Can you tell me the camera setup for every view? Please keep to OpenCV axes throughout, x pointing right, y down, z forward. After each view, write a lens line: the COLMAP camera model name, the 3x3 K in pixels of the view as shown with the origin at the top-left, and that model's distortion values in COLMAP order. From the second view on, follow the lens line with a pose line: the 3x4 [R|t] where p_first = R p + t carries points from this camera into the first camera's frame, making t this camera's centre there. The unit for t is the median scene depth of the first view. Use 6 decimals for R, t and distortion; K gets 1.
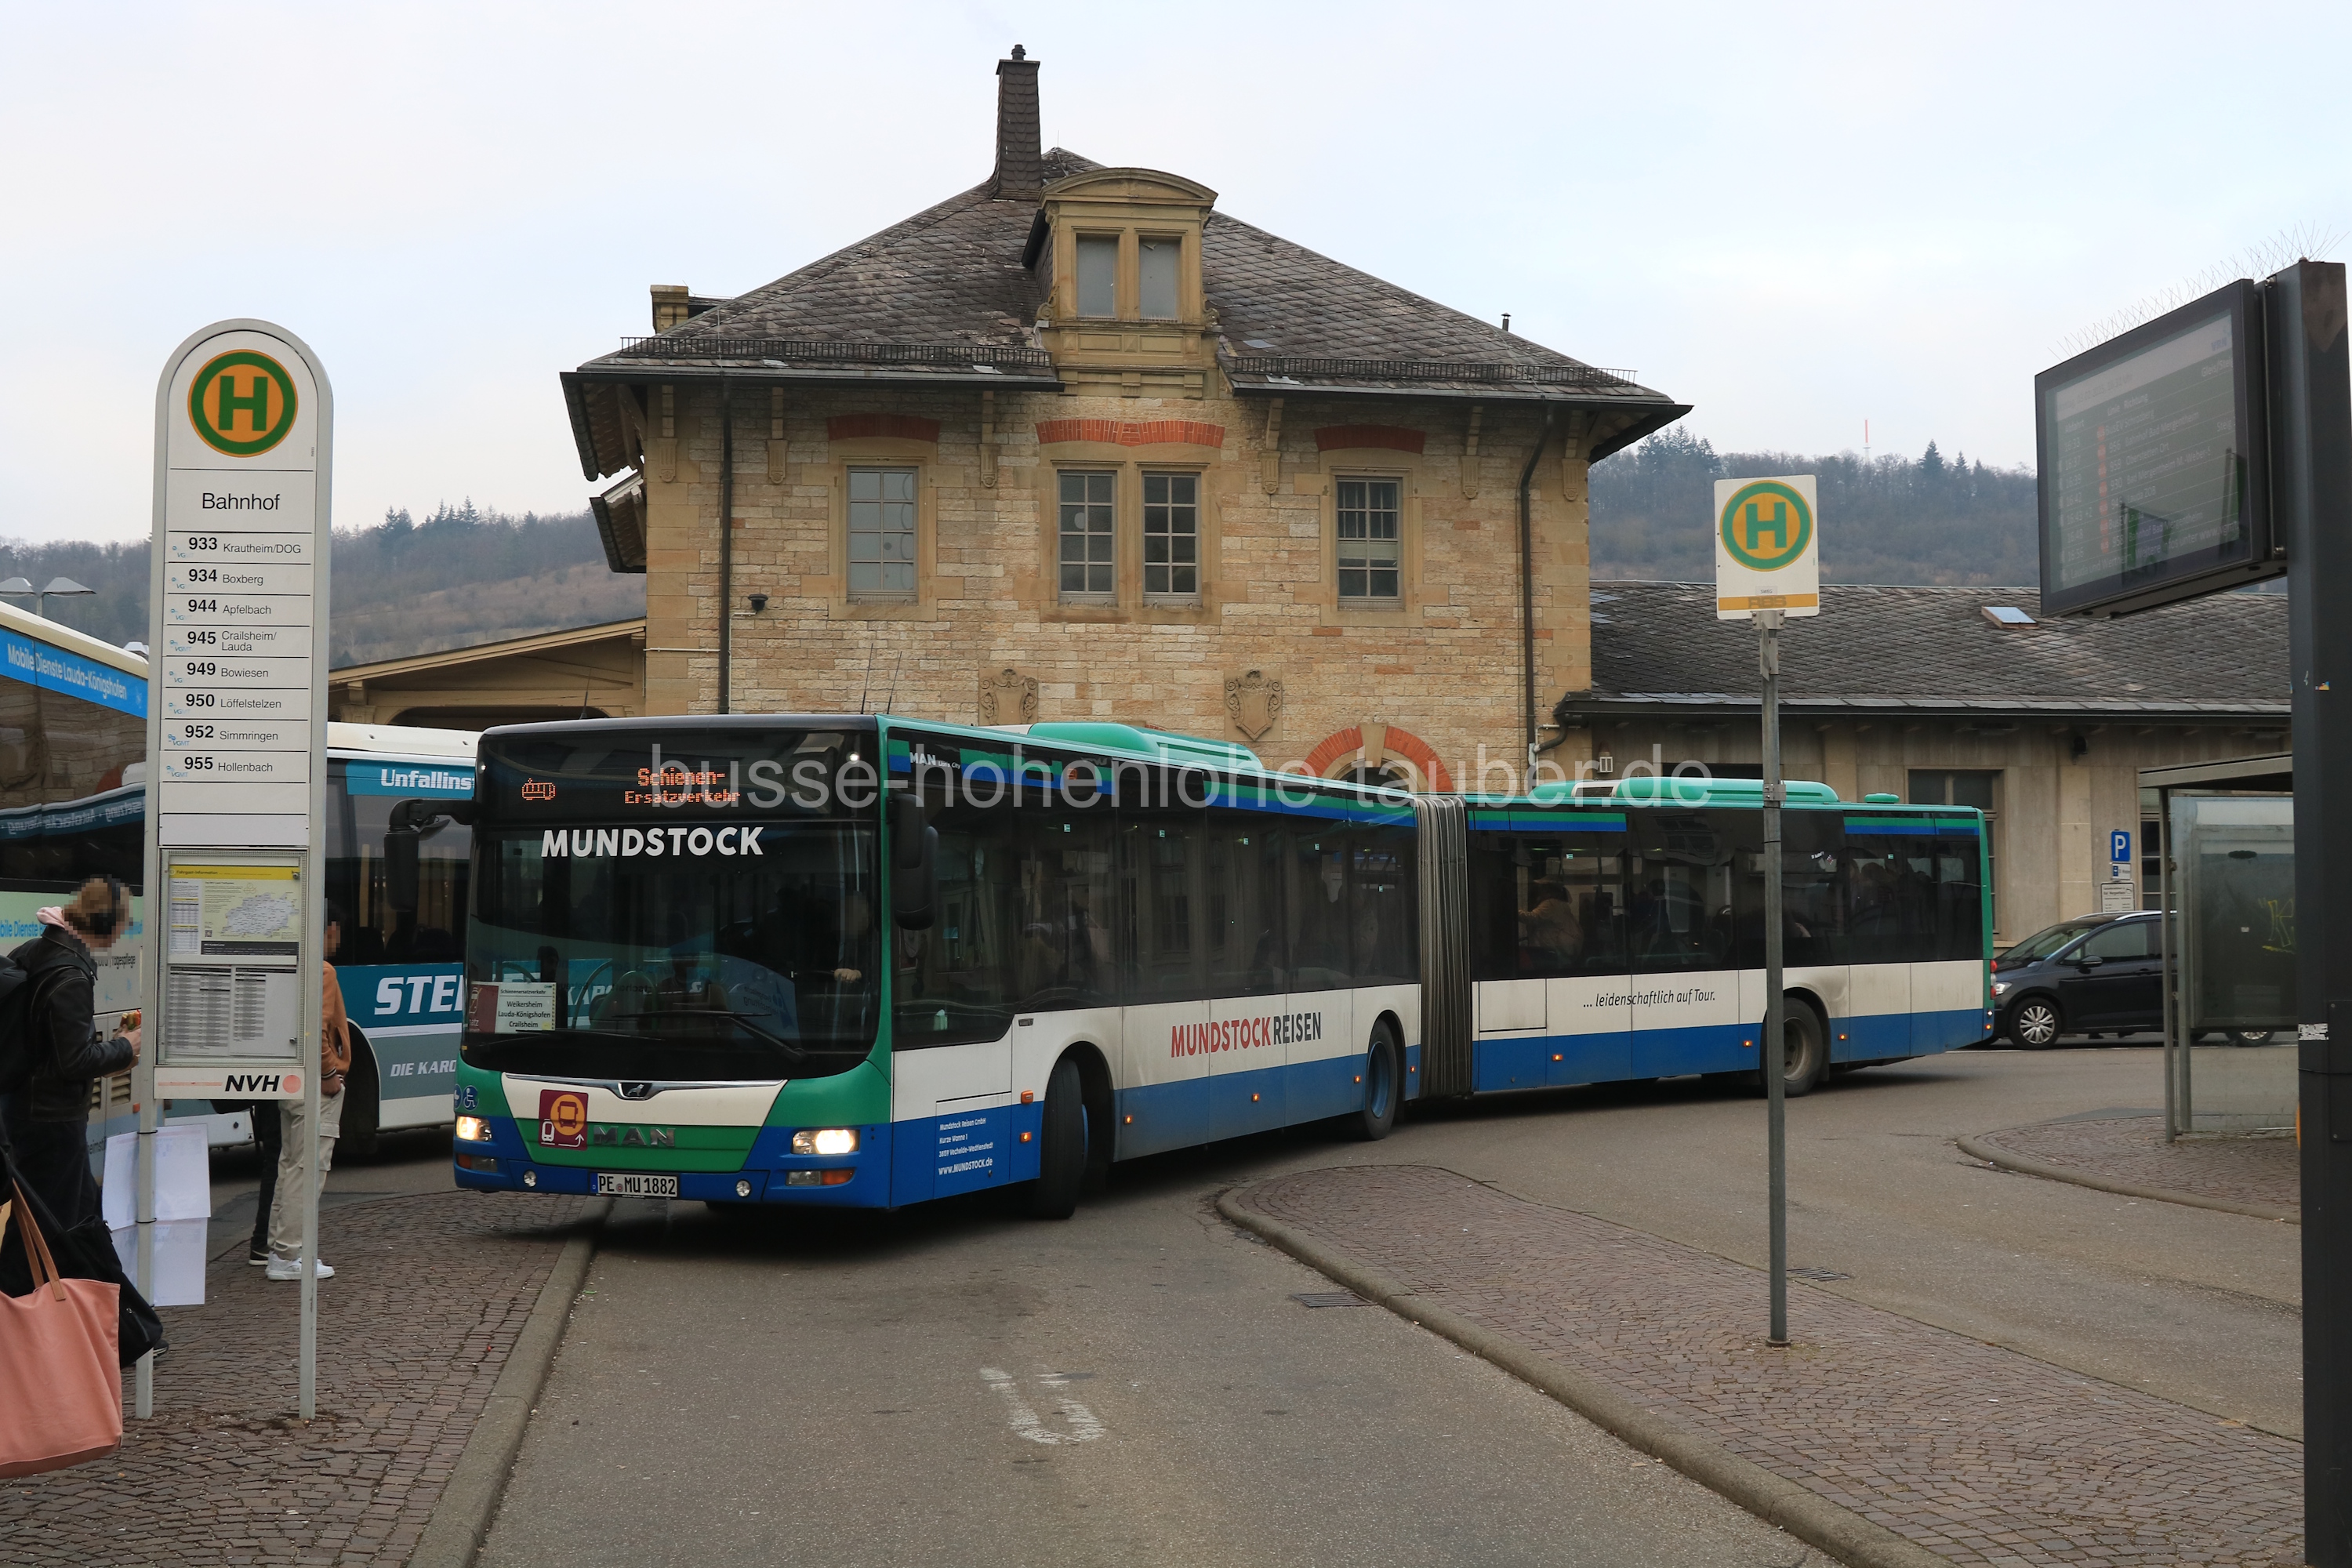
lens RADIAL K [[3233.4, 0, 1176.0], [0, 3233.4, 784.0], [0, 0, 1]] dist [-0.135367, -0.014000]
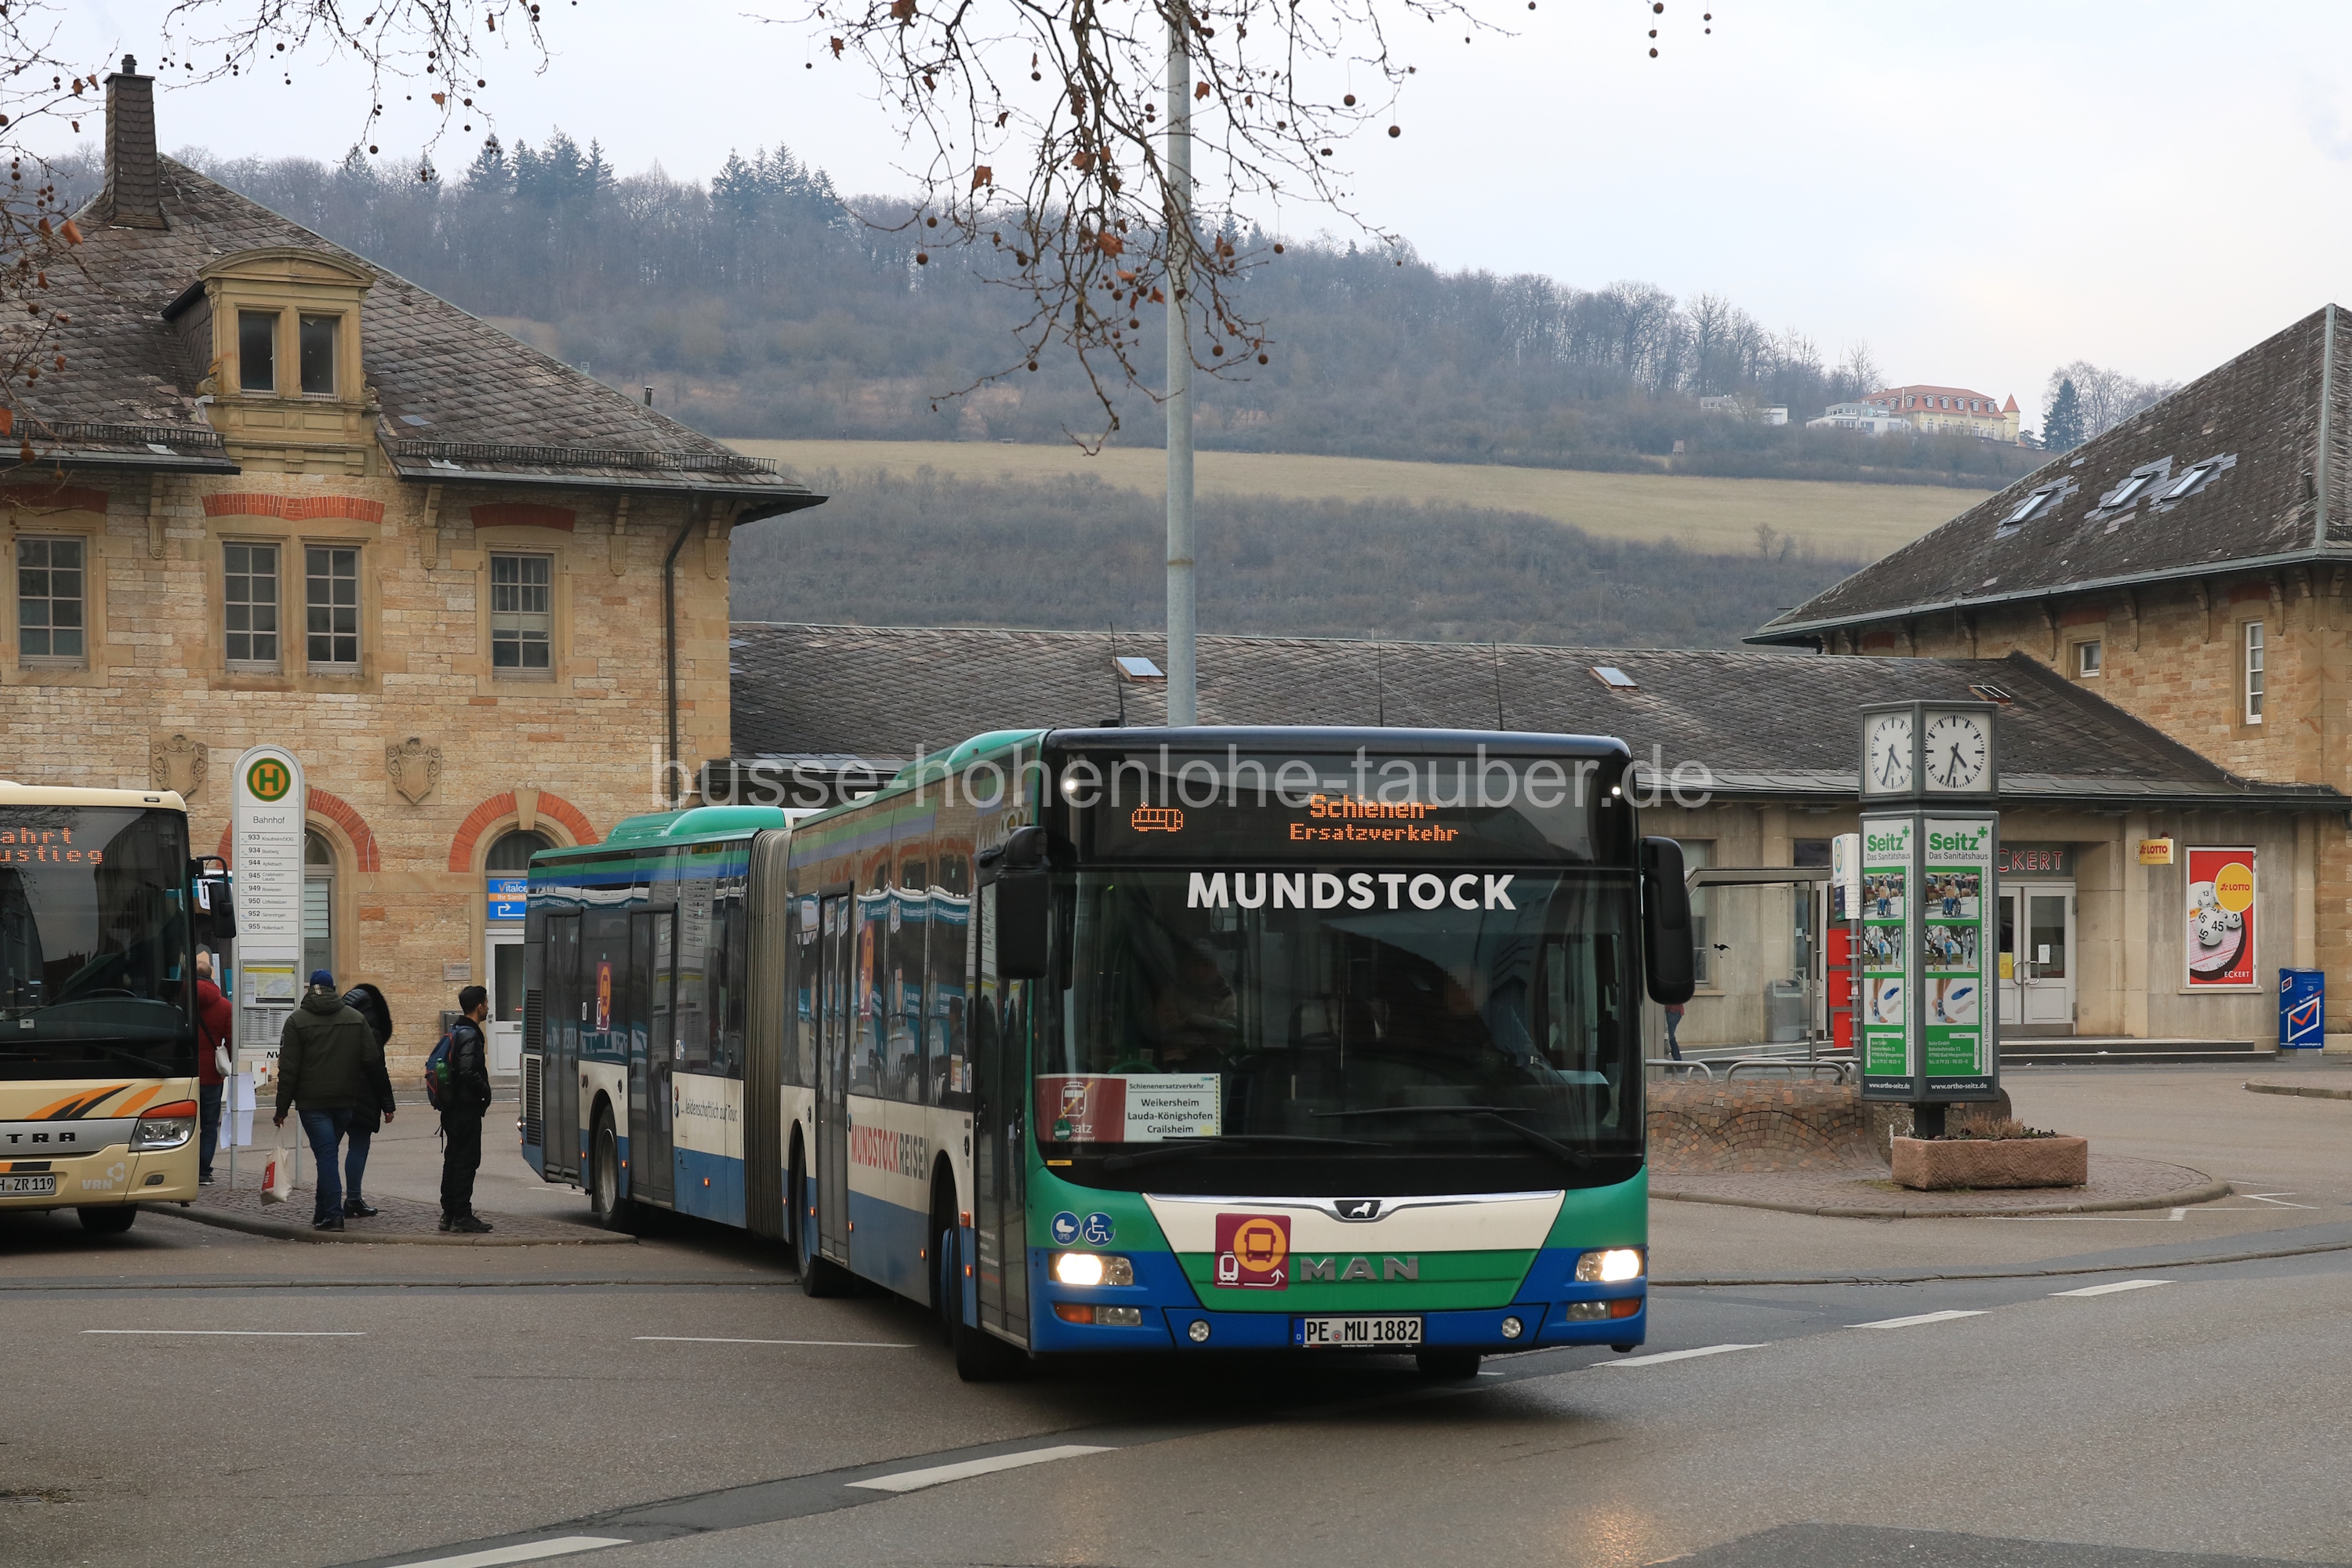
lens RADIAL K [[5712.9, 0, 1176.0], [0, 5712.9, 784.0], [0, 0, 1]] dist [0.117827, 0.527905]
pose [[0.974428, 0.007743, 0.224565, -0.152660], [-0.010678, 0.999873, 0.011854, -0.044494], [-0.224445, -0.013949, 0.974387, -0.878840]]
